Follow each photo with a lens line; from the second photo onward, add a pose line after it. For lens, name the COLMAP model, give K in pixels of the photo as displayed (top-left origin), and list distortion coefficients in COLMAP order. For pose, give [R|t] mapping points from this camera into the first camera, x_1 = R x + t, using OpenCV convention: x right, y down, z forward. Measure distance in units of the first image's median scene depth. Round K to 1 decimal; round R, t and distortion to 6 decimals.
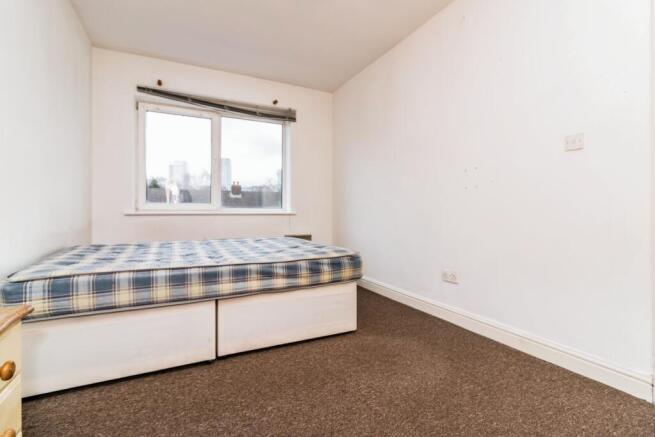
lens RADIAL K [[301.9, 0, 326.5], [0, 301.9, 208.3], [0, 0, 1]] dist [-0.002616, -0.000539]
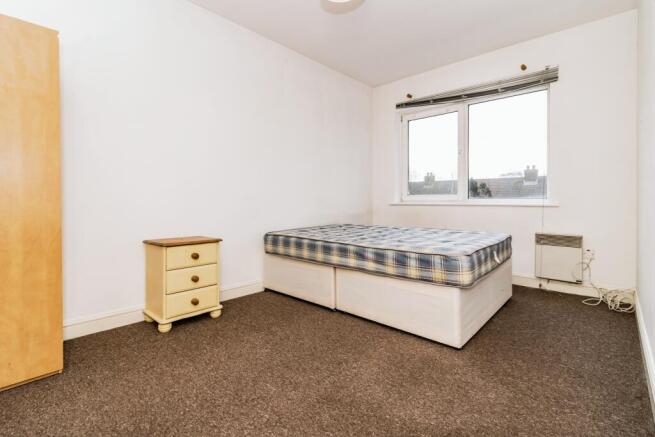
lens RADIAL K [[312.0, 0, 326.4], [0, 312.0, 200.5], [0, 0, 1]] dist [0.000496, -0.000105]
pose [[0.356866, -0.003229, -0.934150, 0.774228], [0.009496, 0.999955, 0.000171, -0.001342], [0.934107, -0.008931, 0.356881, 0.371733]]
